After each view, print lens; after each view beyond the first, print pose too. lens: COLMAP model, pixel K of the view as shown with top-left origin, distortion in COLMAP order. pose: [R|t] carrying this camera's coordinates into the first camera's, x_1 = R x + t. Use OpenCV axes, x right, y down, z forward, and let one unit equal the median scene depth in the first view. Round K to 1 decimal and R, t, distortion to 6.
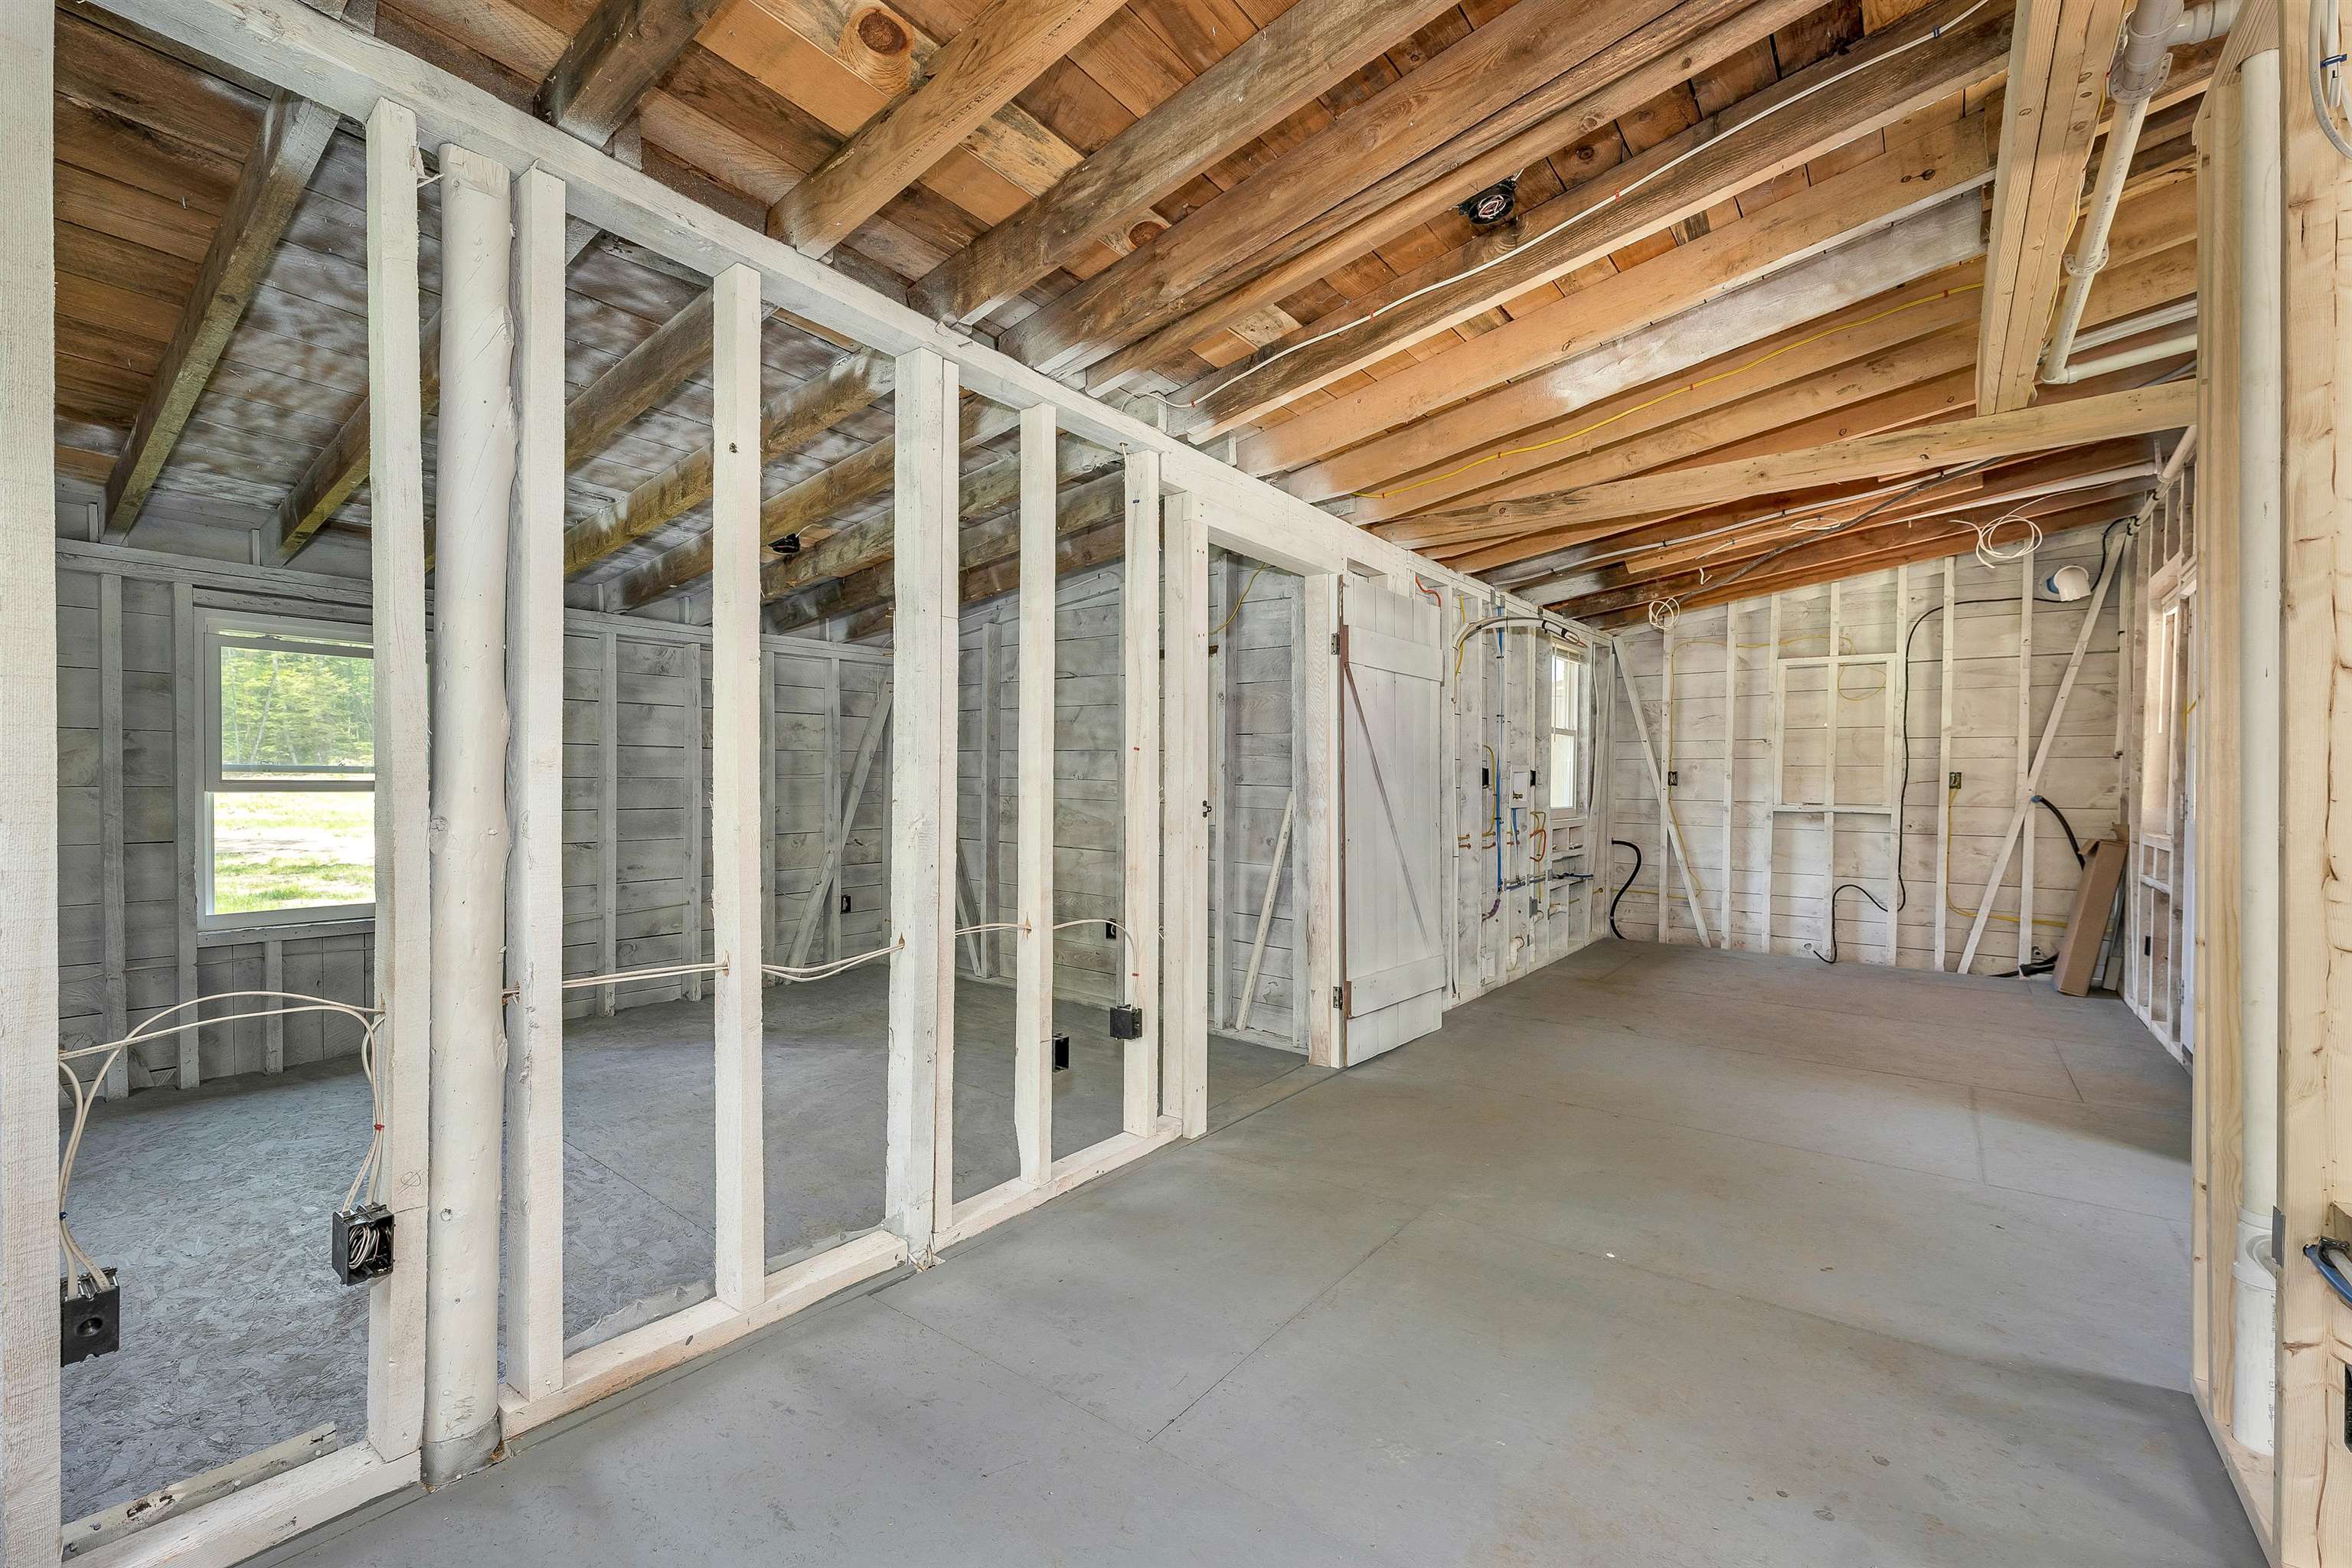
lens RADIAL K [[969.5, 0, 1189.2], [0, 969.5, 798.7], [0, 0, 1]] dist [0.002547, -0.000228]
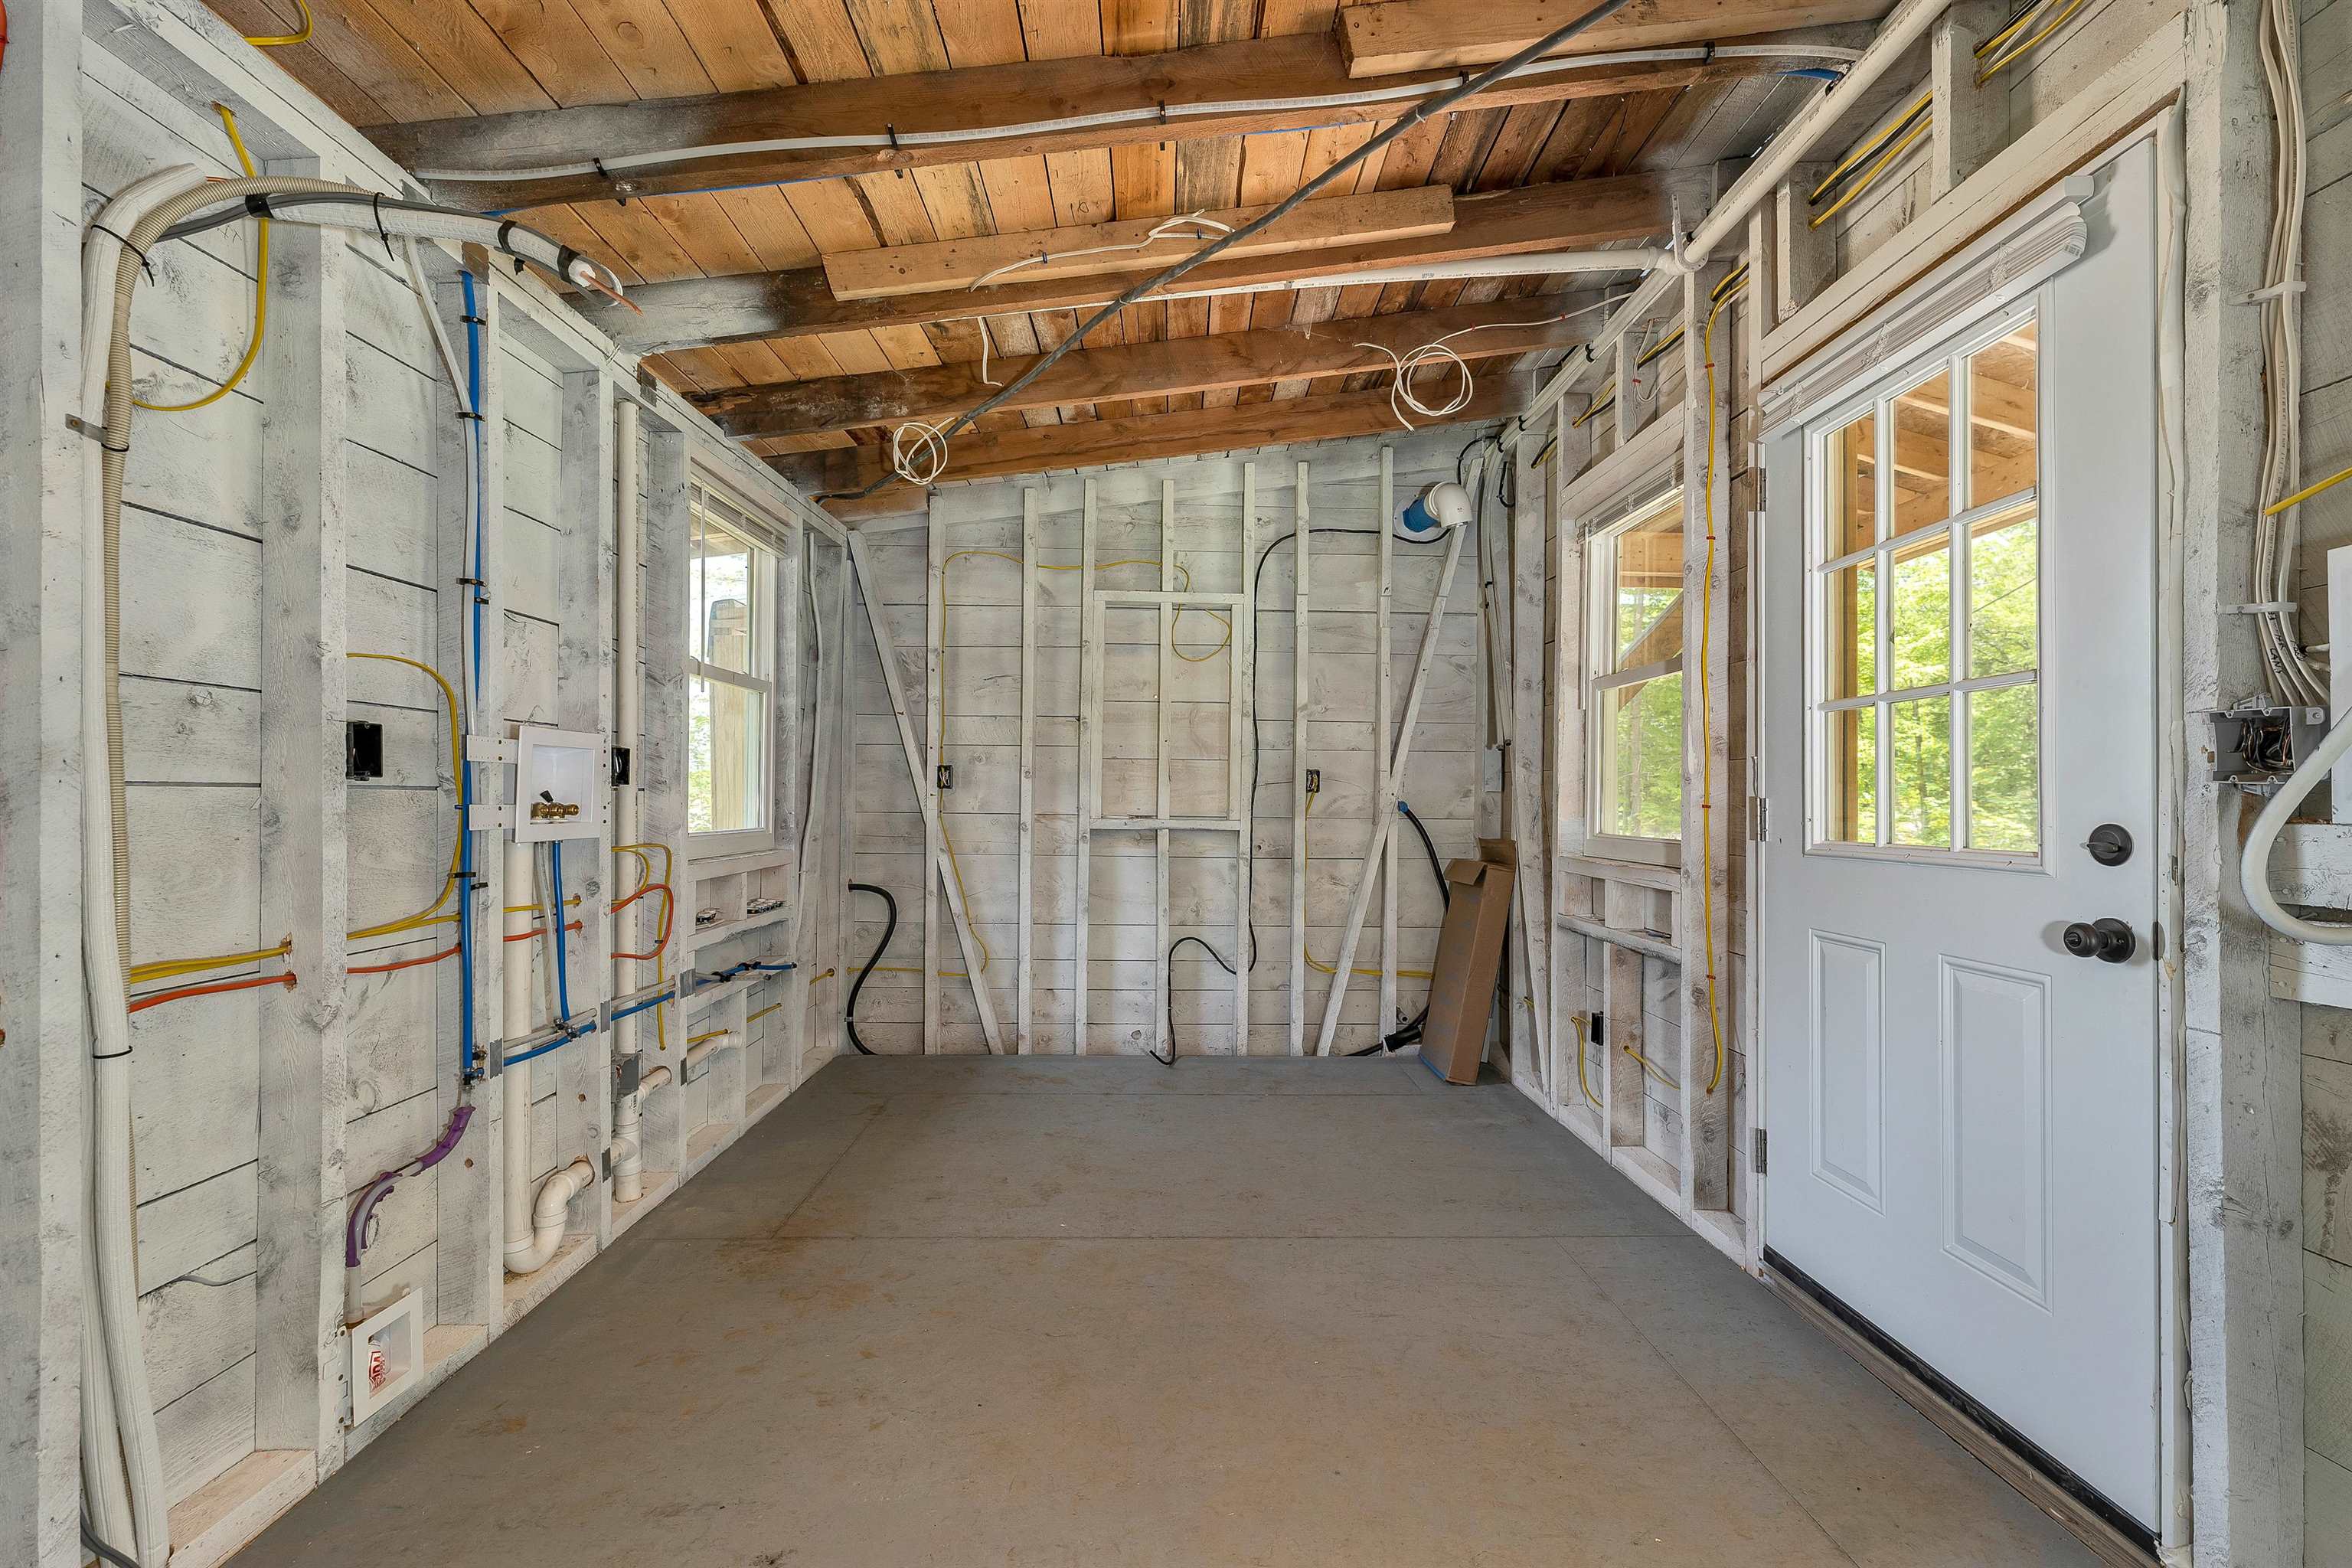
lens RADIAL K [[969.5, 0, 1183.1], [0, 969.5, 796.2], [0, 0, 1]] dist [0.002547, -0.000228]
pose [[0.777080, -0.001263, 0.629401, 0.293968], [0.009695, 0.999903, -0.009964, -0.002070], [-0.629328, 0.013845, 0.777017, 0.551120]]
